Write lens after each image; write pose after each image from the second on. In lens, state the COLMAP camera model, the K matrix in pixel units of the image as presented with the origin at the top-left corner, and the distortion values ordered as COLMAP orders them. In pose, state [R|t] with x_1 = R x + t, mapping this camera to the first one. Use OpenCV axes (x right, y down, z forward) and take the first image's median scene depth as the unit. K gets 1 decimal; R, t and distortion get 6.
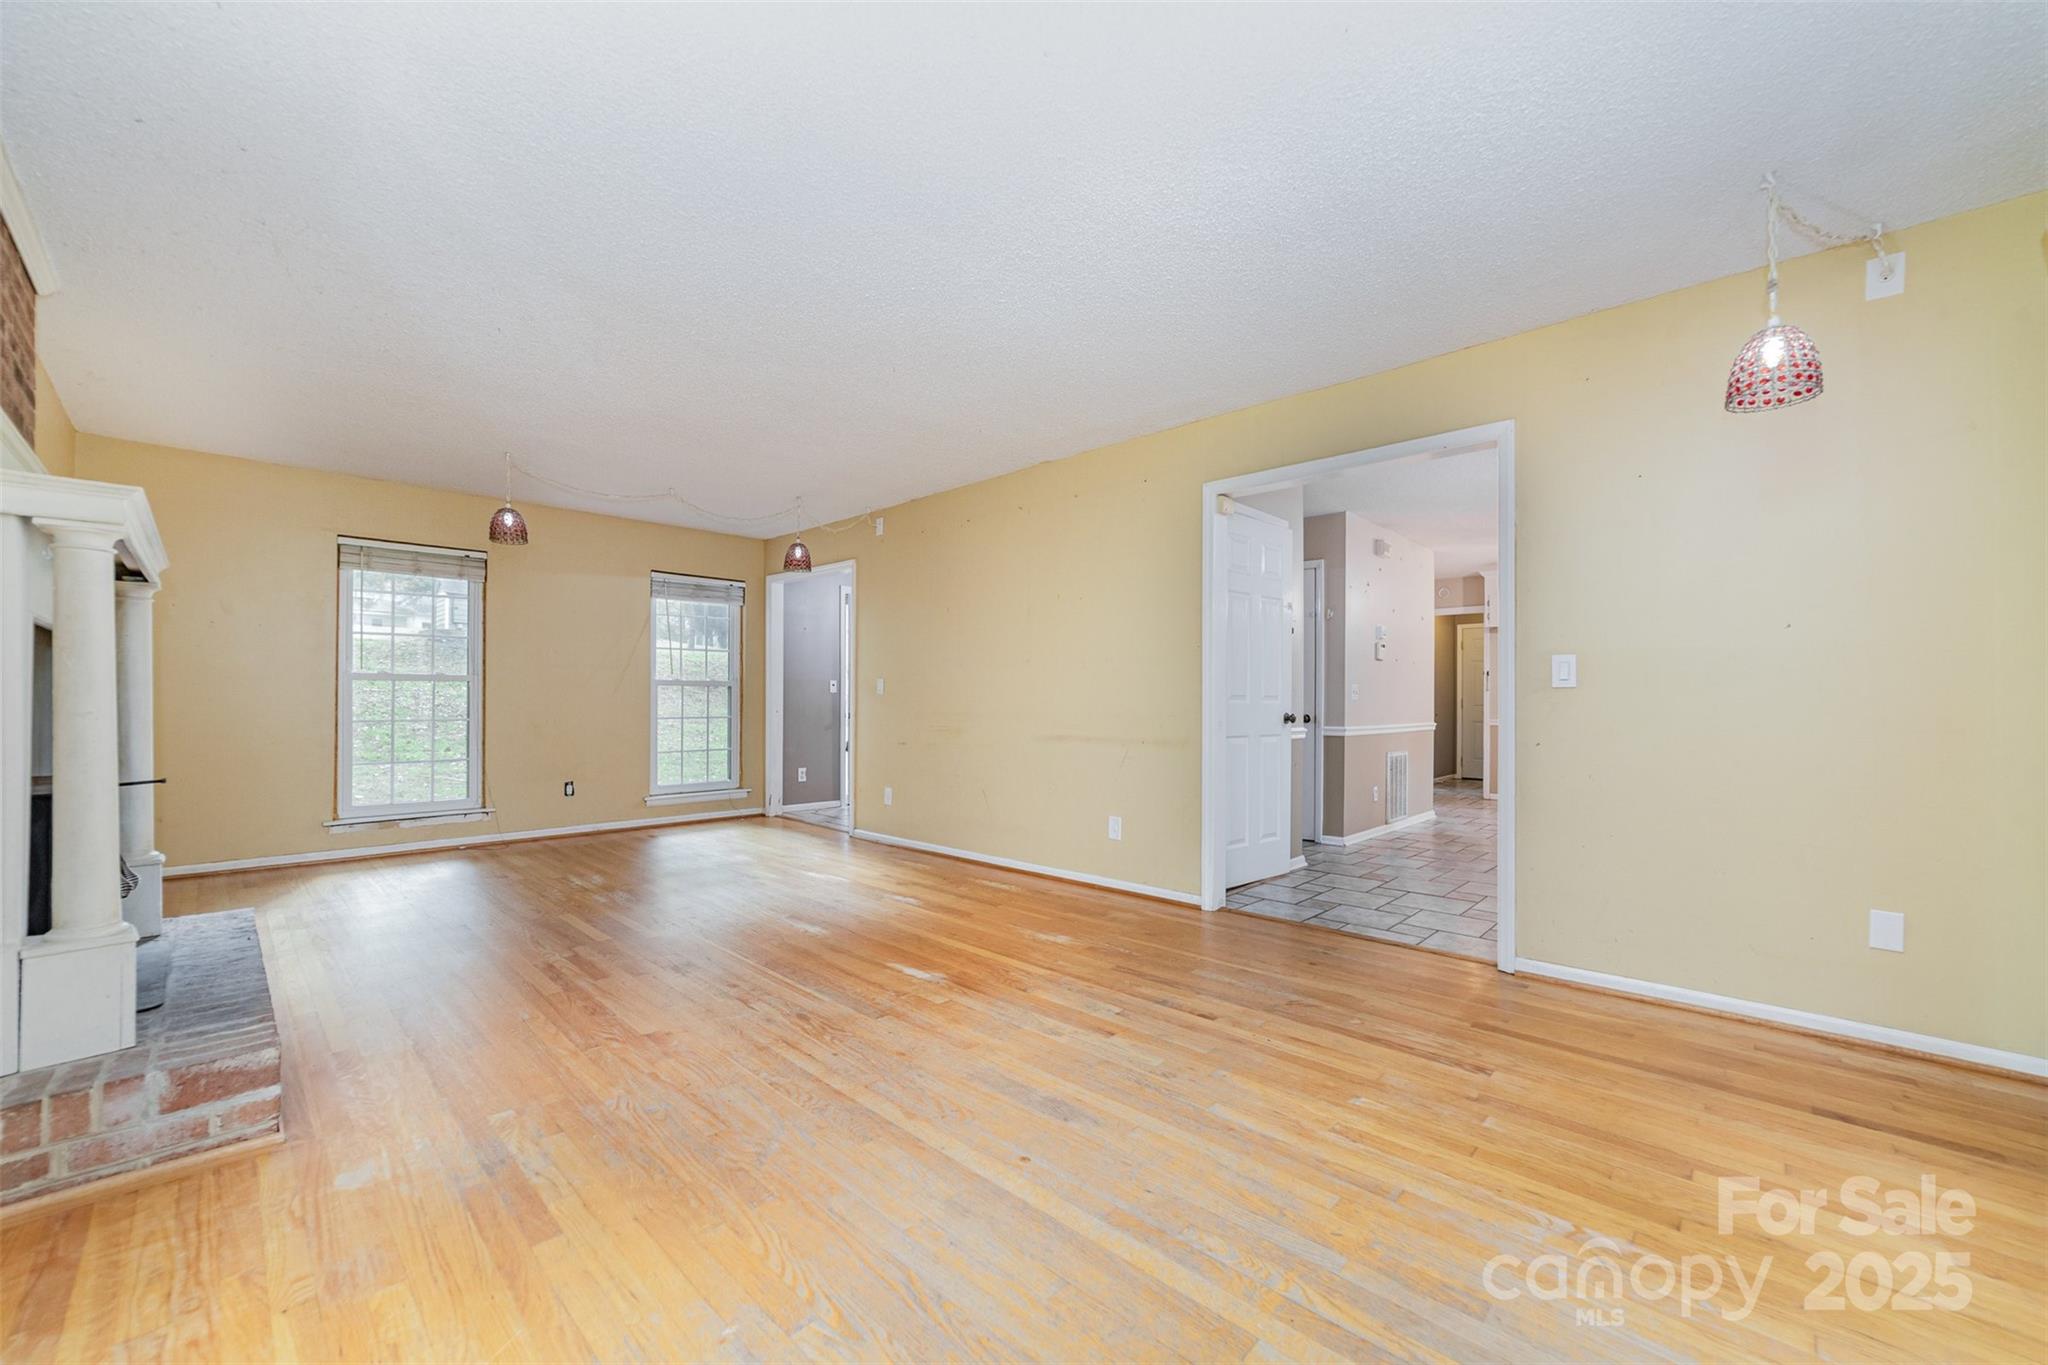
lens RADIAL K [[794.5, 0, 1022.0], [0, 794.5, 691.3], [0, 0, 1]] dist [-0.022995, 0.007454]
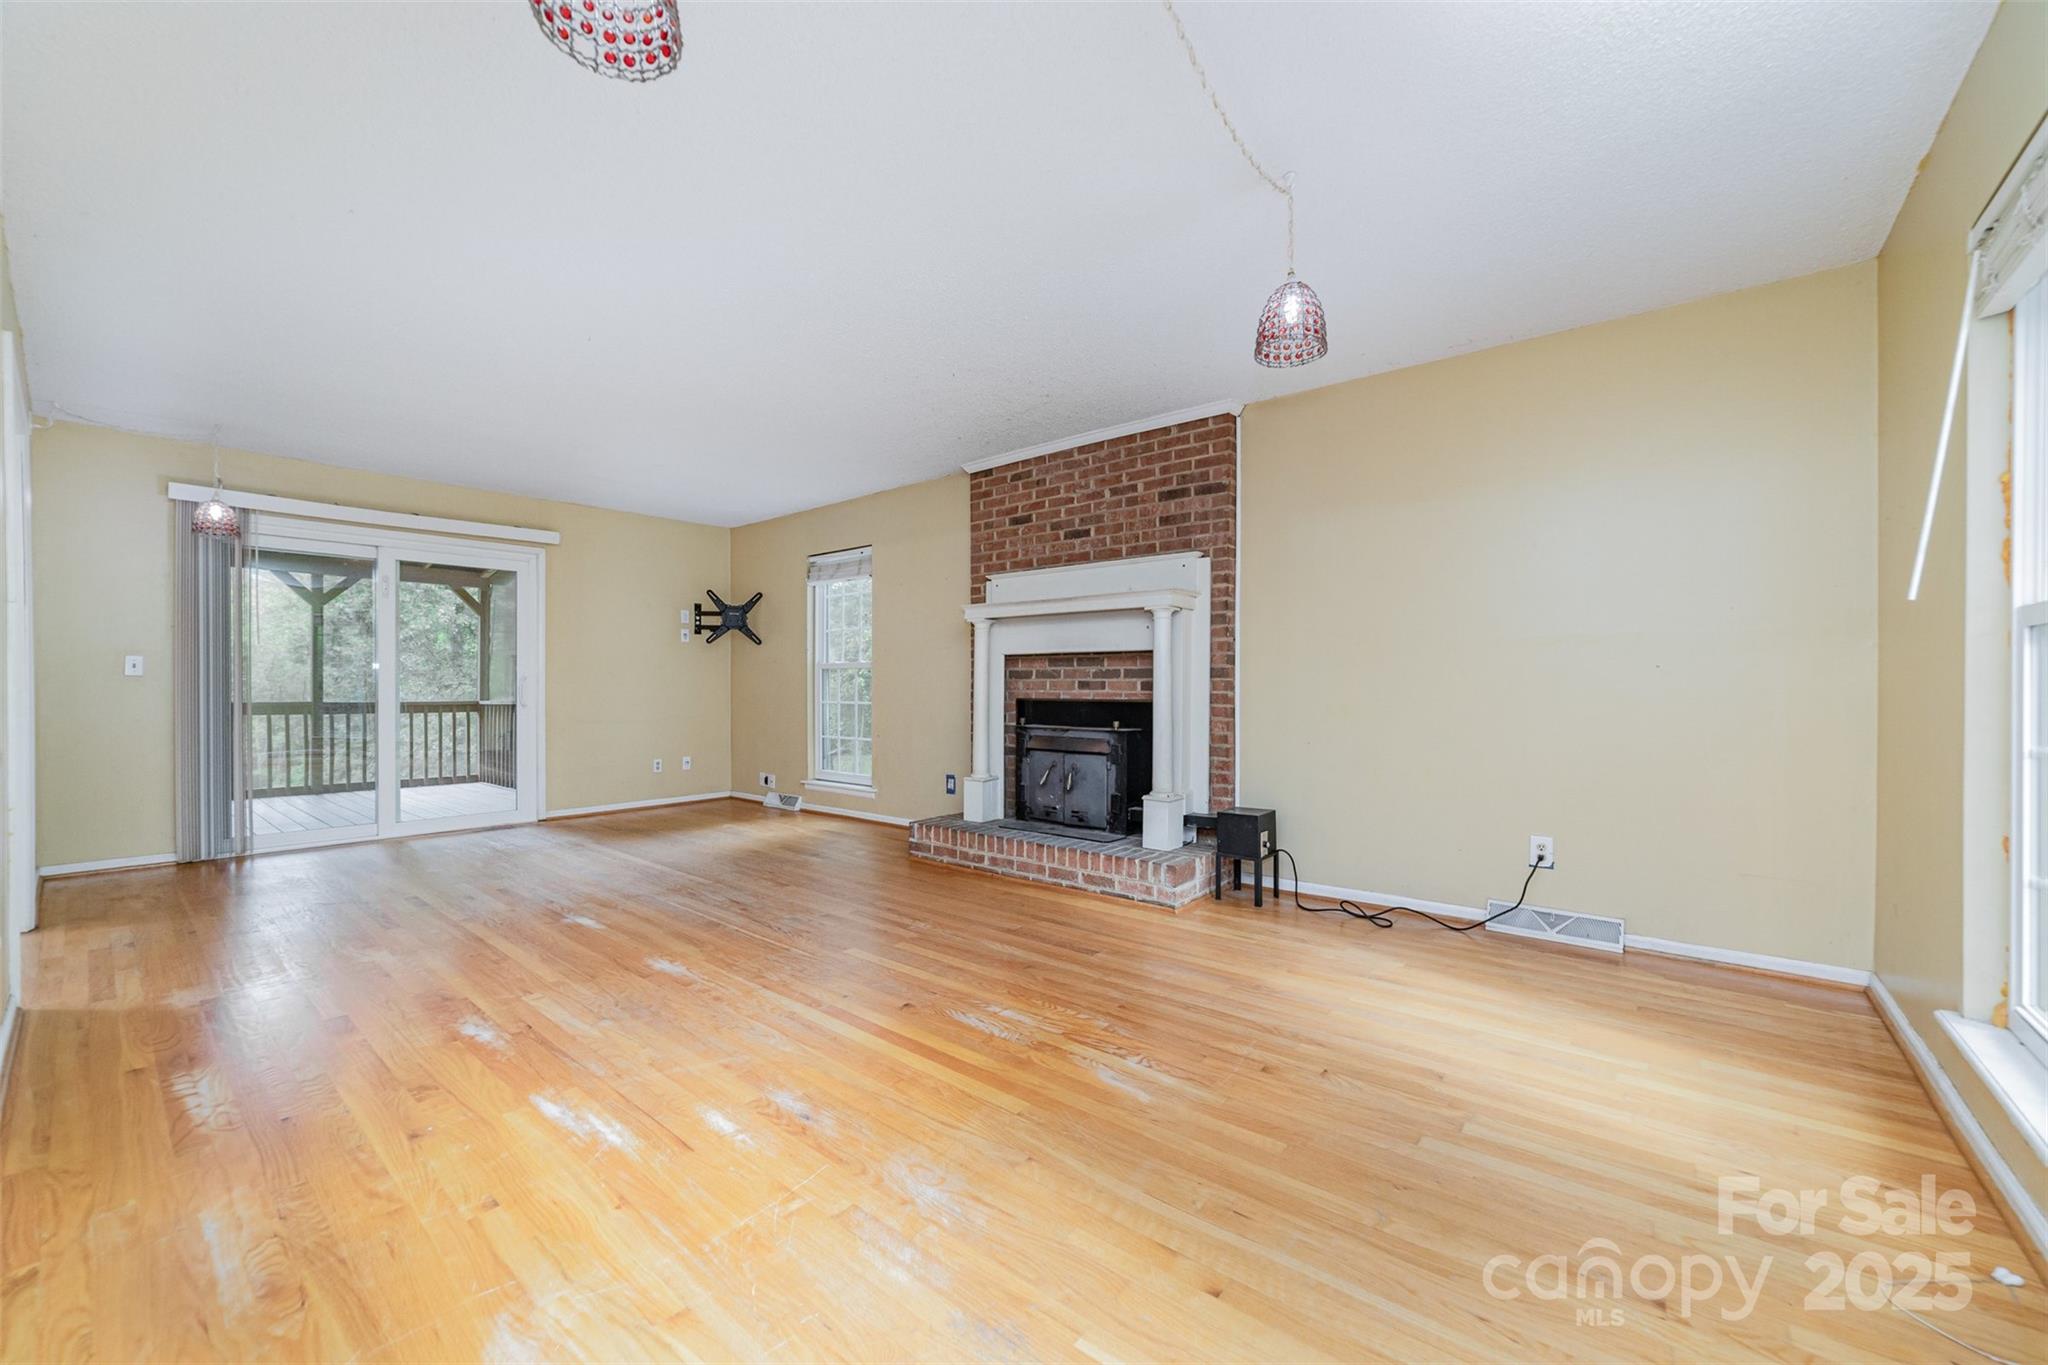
lens RADIAL K [[794.5, 0, 1022.0], [0, 794.5, 691.3], [0, 0, 1]] dist [-0.022995, 0.007454]
pose [[-0.997257, -0.001703, -0.073995, -0.570776], [-0.000721, 0.999911, -0.013303, 0.028805], [0.074011, -0.013214, -0.997170, 1.839504]]
